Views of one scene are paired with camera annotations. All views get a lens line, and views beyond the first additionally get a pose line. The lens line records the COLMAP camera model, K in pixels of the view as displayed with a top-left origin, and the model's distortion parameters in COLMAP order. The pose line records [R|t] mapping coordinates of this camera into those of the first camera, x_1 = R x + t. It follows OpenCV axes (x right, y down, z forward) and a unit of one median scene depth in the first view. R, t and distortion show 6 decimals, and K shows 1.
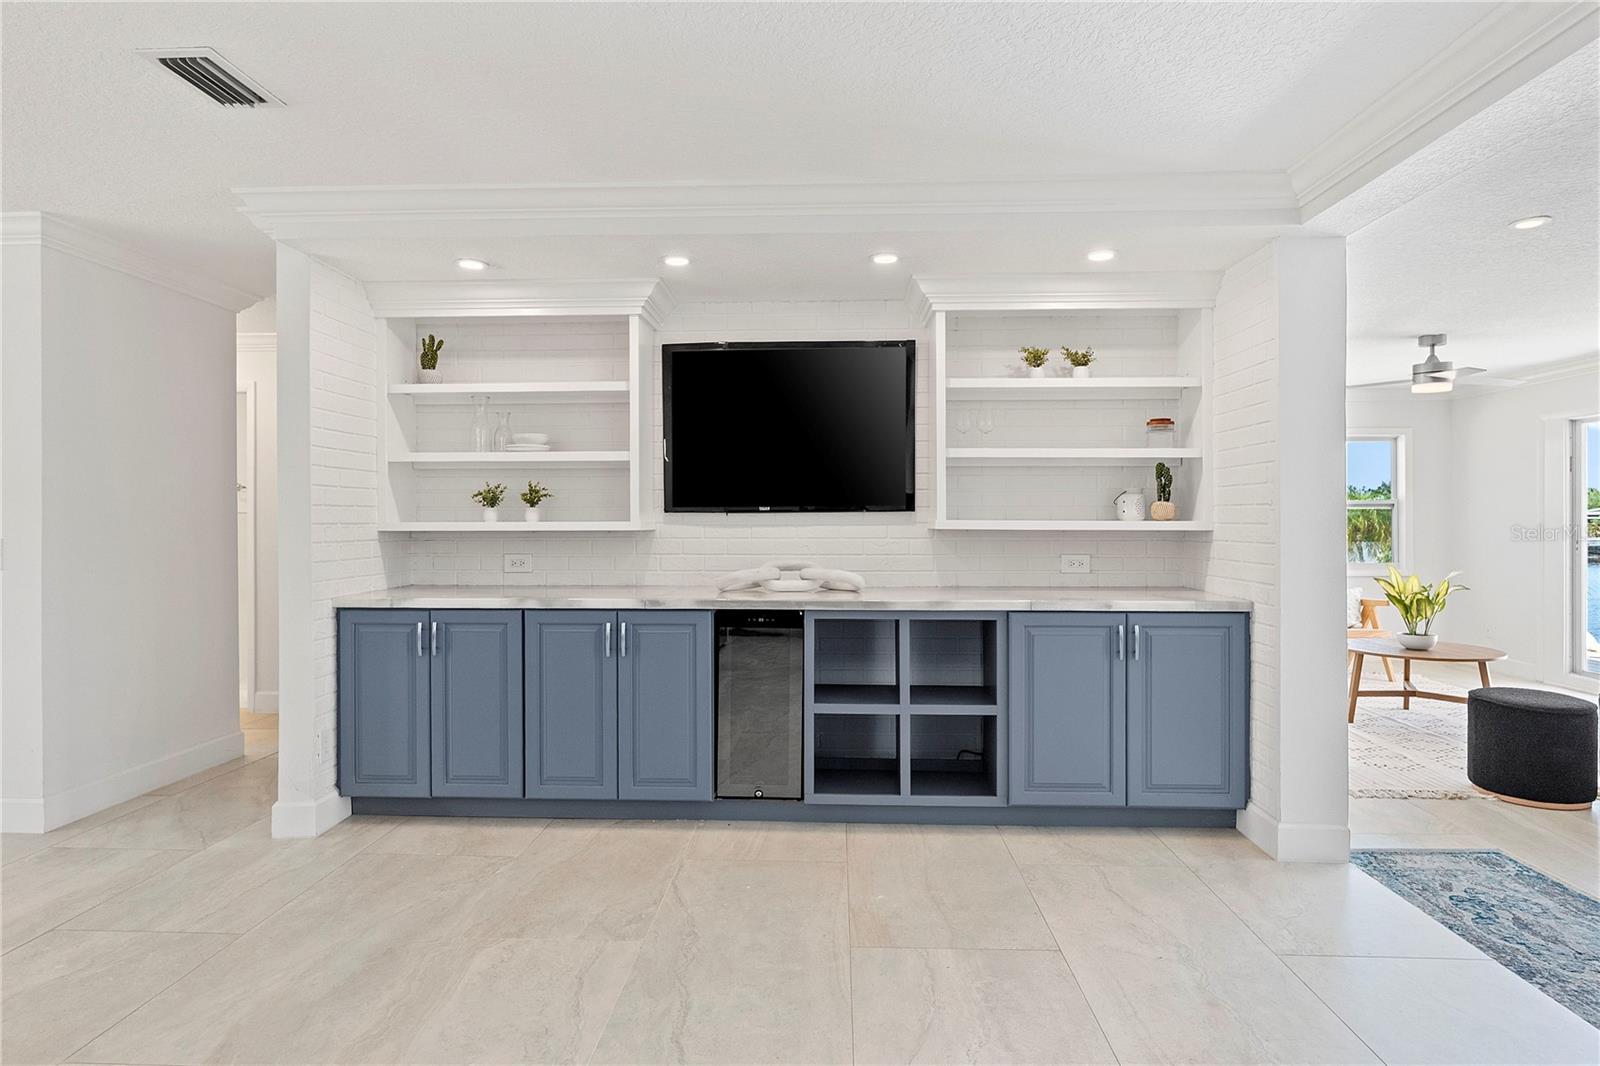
lens RADIAL K [[837.9, 0, 797.0], [0, 837.9, 520.4], [0, 0, 1]] dist [-0.006594, 0.000622]
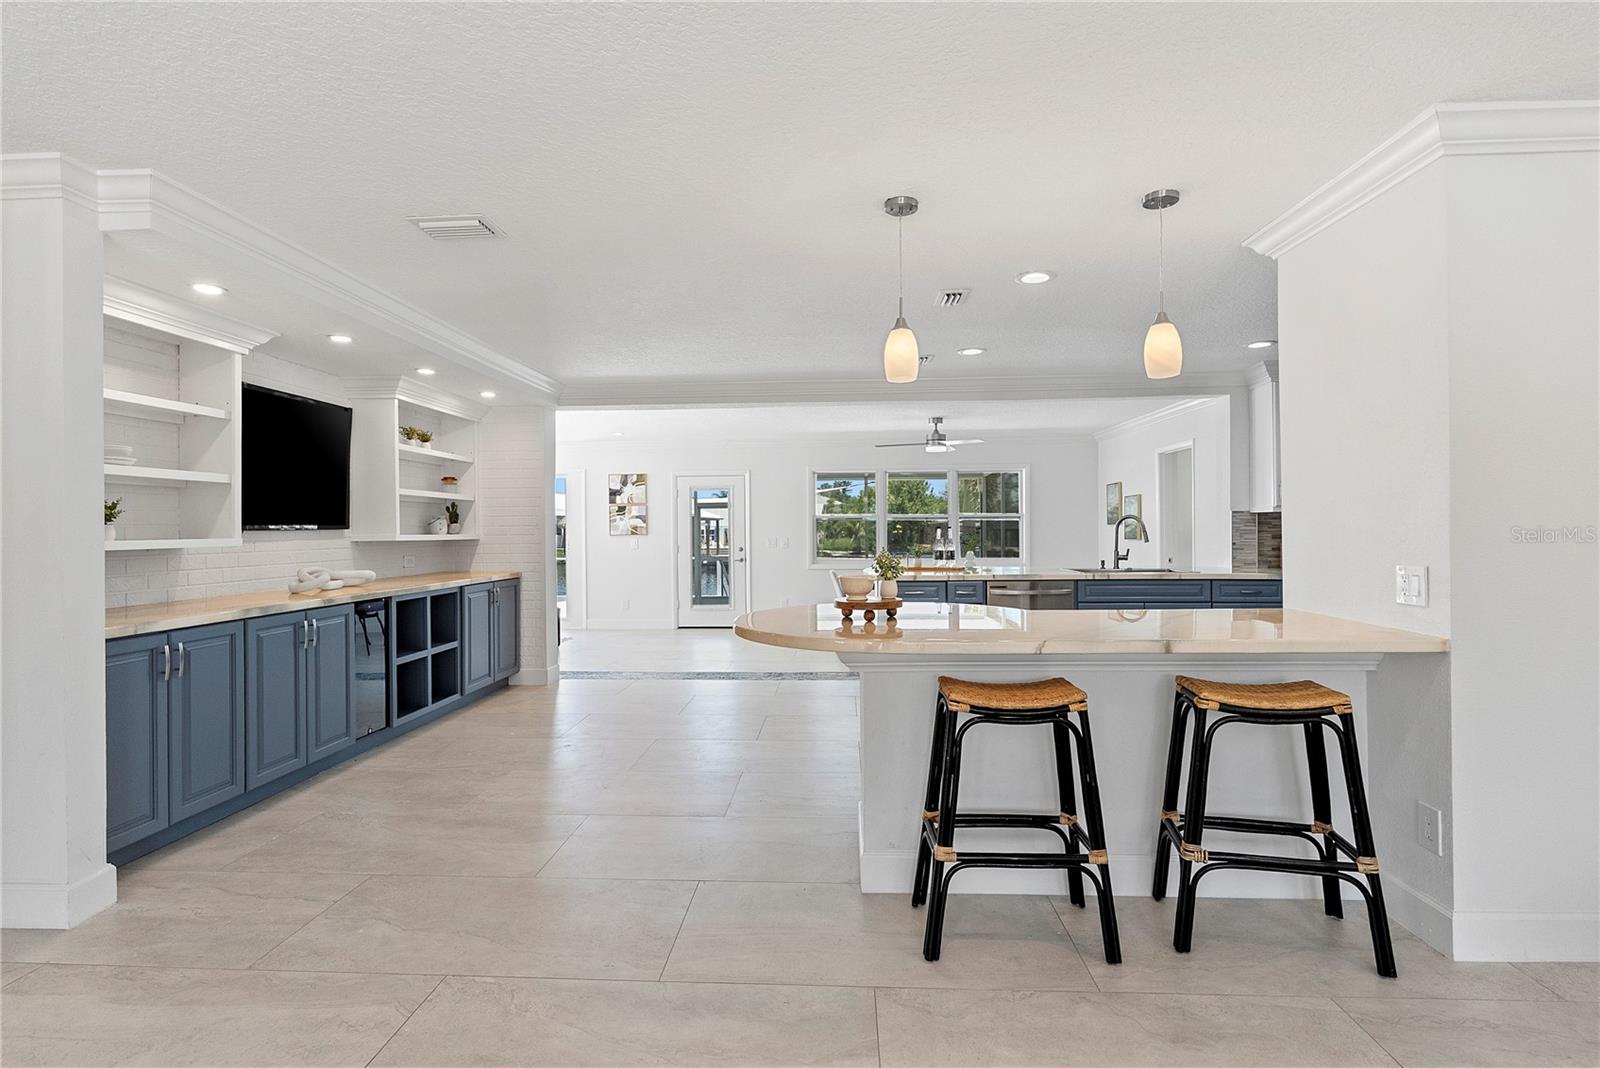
lens RADIAL K [[763.2, 0, 804.2], [0, 763.2, 526.8], [0, 0, 1]] dist [-0.004440, -0.000952]
pose [[0.008384, 0.003306, 0.999959, -1.218387], [0.007935, 0.999963, -0.003372, -0.004489], [-0.999933, 0.007963, 0.008357, 0.242475]]
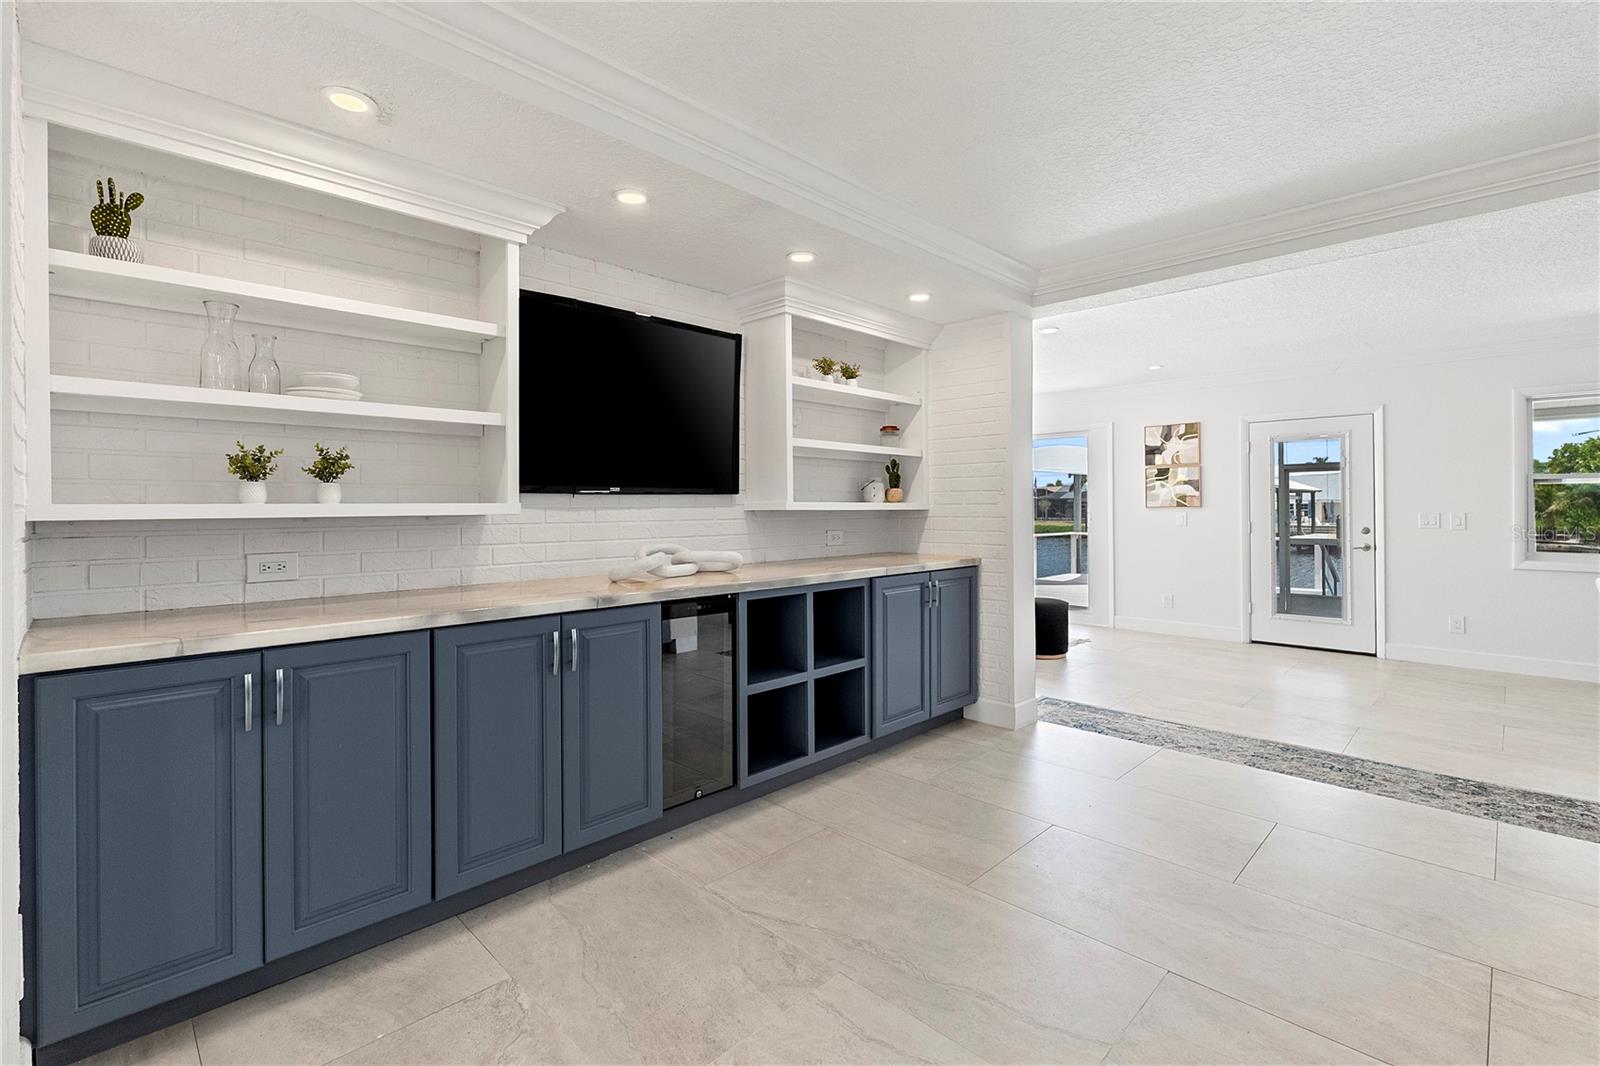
lens RADIAL K [[717.8, 0, 803.8], [0, 717.8, 503.9], [0, 0, 1]] dist [-0.002588, -0.000405]
pose [[0.672792, -0.000200, 0.739832, -0.519047], [0.003786, 0.999988, -0.003172, 0.005437], [-0.739822, 0.004935, 0.672785, 0.345993]]
